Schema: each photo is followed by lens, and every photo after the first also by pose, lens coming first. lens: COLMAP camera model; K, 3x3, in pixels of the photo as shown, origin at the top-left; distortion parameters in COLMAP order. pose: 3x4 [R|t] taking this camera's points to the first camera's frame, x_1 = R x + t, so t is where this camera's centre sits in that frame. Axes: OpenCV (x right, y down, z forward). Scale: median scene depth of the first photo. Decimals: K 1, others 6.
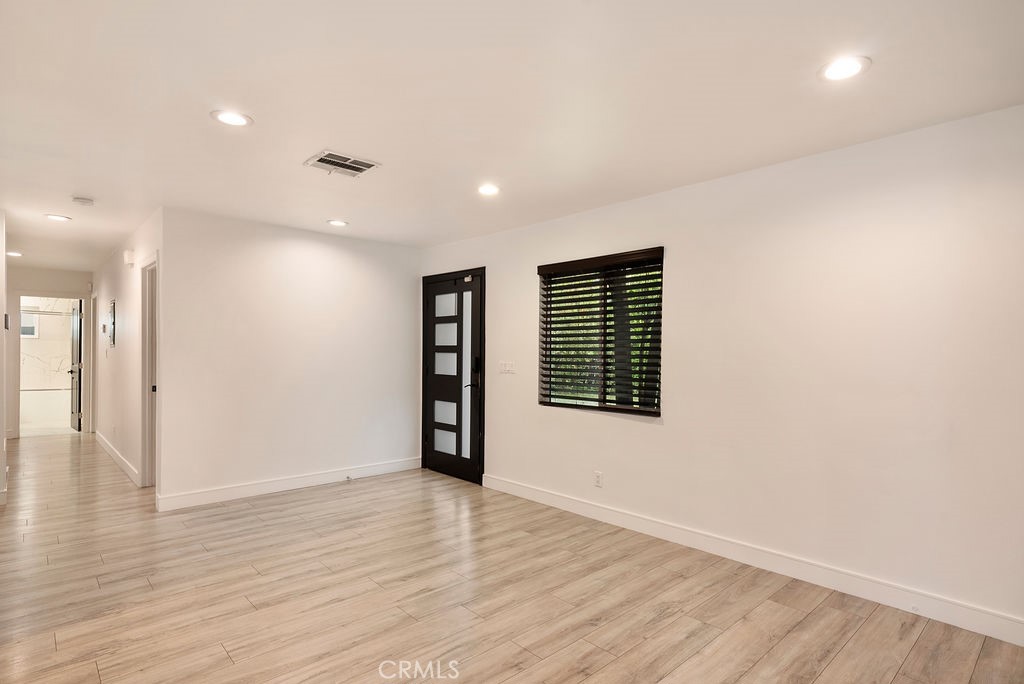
lens RADIAL K [[532.5, 0, 503.8], [0, 532.5, 352.0], [0, 0, 1]] dist [-0.000692, -0.000034]
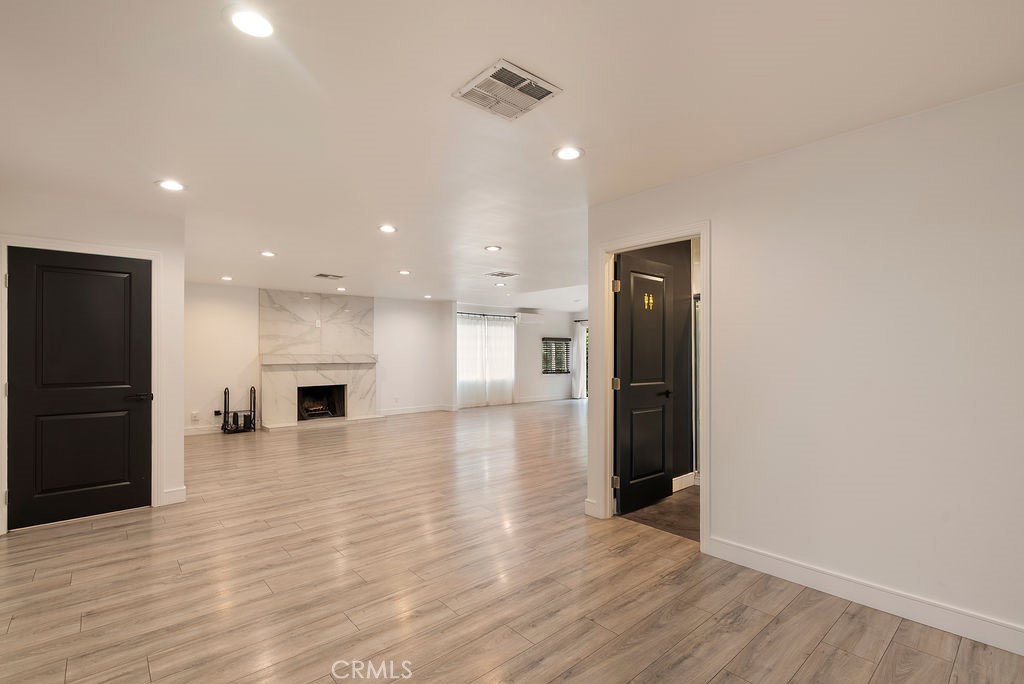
lens RADIAL K [[474.8, 0, 511.0], [0, 474.8, 345.6], [0, 0, 1]] dist [-0.004425, 0.000492]
pose [[-0.999892, -0.010408, 0.010418, -0.353717], [-0.010589, 0.999793, -0.017381, 0.002331], [-0.010235, -0.017490, -0.999795, 1.835583]]
